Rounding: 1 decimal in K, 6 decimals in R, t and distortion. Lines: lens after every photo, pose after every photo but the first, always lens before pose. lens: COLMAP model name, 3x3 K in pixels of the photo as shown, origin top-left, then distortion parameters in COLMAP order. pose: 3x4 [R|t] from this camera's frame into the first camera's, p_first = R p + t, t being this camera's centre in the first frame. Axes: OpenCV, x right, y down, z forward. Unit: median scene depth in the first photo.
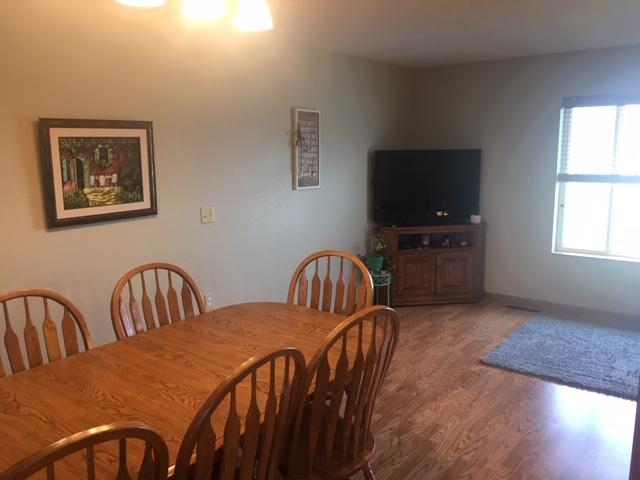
lens RADIAL K [[543.4, 0, 318.3], [0, 543.4, 238.3], [0, 0, 1]] dist [0.075386, -0.093349]
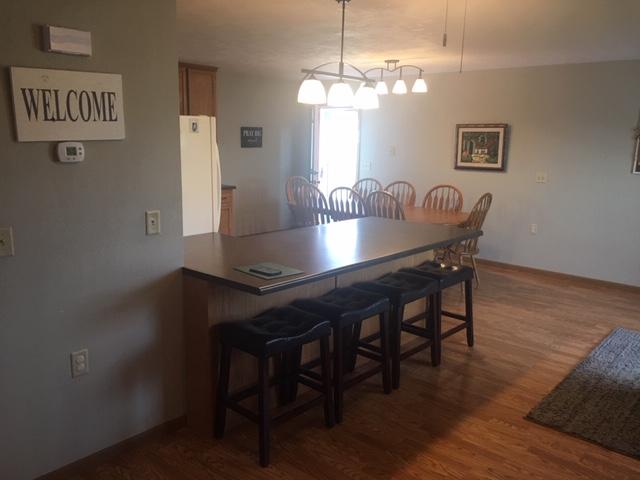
lens RADIAL K [[543.4, 0, 314.8], [0, 543.4, 242.6], [0, 0, 1]] dist [0.075386, -0.093349]
pose [[-0.082086, 0.205100, -0.975293, 1.784662], [-0.185790, 0.958292, 0.217162, -0.103036], [0.979155, 0.199025, -0.040557, 0.483218]]
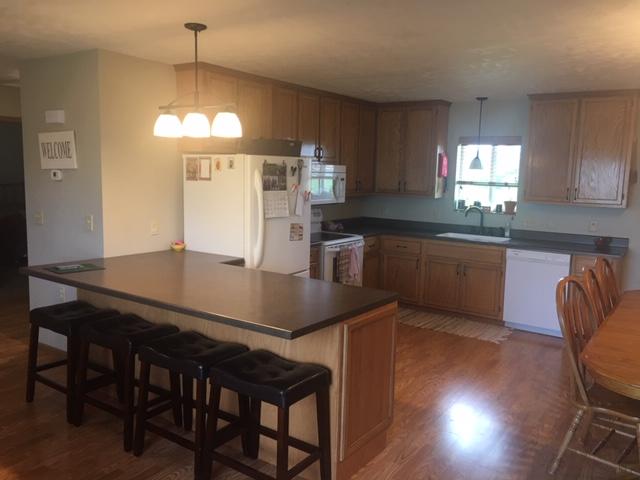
lens RADIAL K [[543.4, 0, 317.4], [0, 543.4, 237.7], [0, 0, 1]] dist [0.075386, -0.093349]
pose [[-0.999112, -0.010055, -0.040925, 0.522930], [-0.021453, 0.957226, 0.288546, -0.251509], [0.036273, 0.289168, -0.956591, 1.447430]]
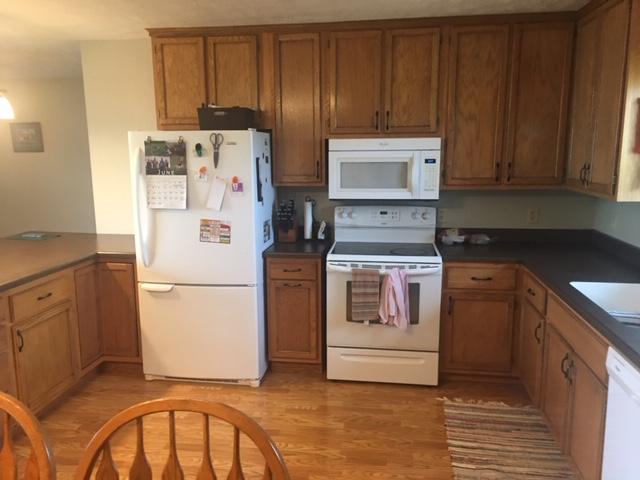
lens RADIAL K [[543.4, 0, 311.3], [0, 543.4, 248.2], [0, 0, 1]] dist [0.075386, -0.093349]
pose [[-0.482252, -0.144578, 0.864020, -0.499767], [0.156108, 0.956318, 0.247154, -0.058036], [-0.862011, 0.254071, -0.438617, 0.396743]]
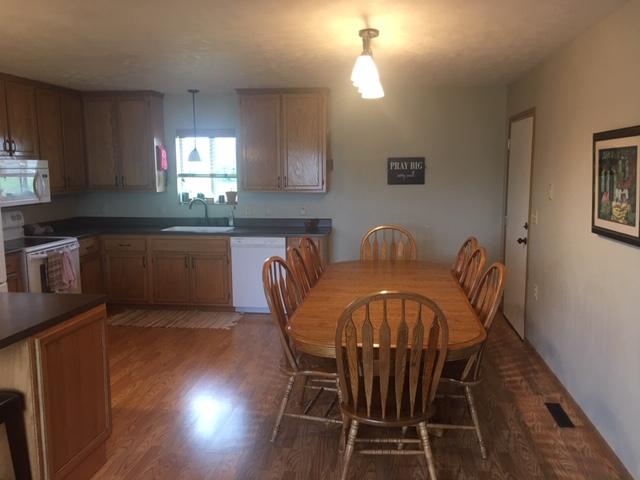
lens RADIAL K [[543.4, 0, 322.5], [0, 543.4, 237.4], [0, 0, 1]] dist [0.075386, -0.093349]
pose [[-0.868846, 0.080551, -0.488486, 0.462842], [-0.066216, 0.958903, 0.275898, -0.243981], [0.490635, 0.272059, -0.827805, 1.451514]]
